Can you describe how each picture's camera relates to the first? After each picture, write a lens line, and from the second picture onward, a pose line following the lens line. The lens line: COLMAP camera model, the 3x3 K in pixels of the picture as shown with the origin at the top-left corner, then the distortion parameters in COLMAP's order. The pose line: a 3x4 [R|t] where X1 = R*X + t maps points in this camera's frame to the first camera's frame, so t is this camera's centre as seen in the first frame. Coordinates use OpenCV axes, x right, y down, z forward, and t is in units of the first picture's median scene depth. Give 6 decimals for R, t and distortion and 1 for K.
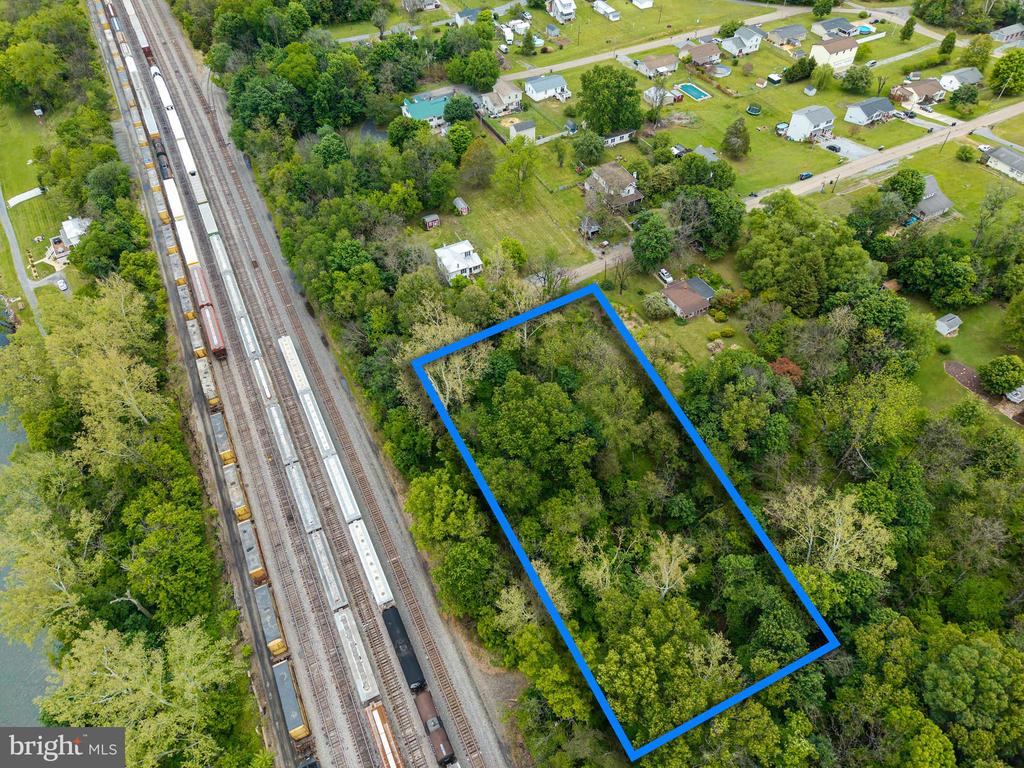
lens RADIAL K [[696.8, 0, 514.9], [0, 696.8, 378.8], [0, 0, 1]] dist [0.002228, -0.006227]
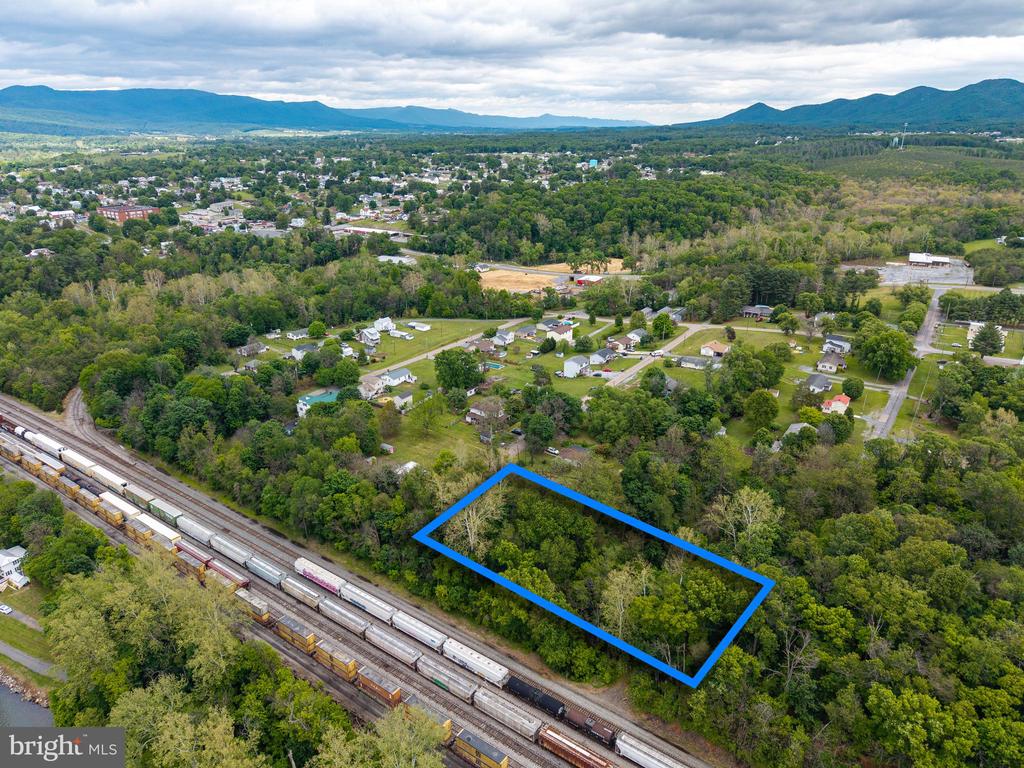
lens RADIAL K [[696.8, 0, 514.9], [0, 696.8, 378.8], [0, 0, 1]] dist [0.002228, -0.006227]
pose [[0.881628, -0.150050, 0.447456, -0.380216], [0.343950, 0.853489, -0.391479, 0.209134], [-0.323157, 0.499041, 0.804069, -0.179656]]
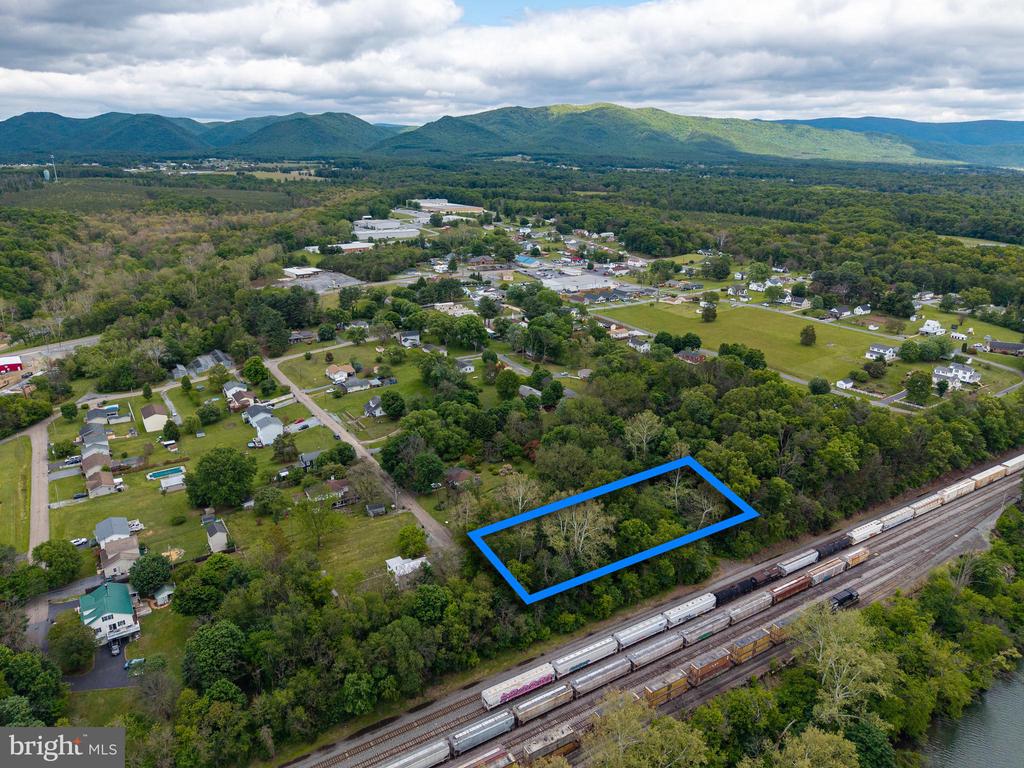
lens RADIAL K [[696.8, 0, 514.9], [0, 696.8, 378.8], [0, 0, 1]] dist [0.002228, -0.006227]
pose [[-0.112350, -0.285462, 0.951782, -0.870570], [0.733925, 0.621885, 0.273152, -0.438357], [-0.669874, 0.729226, 0.139639, 0.411459]]
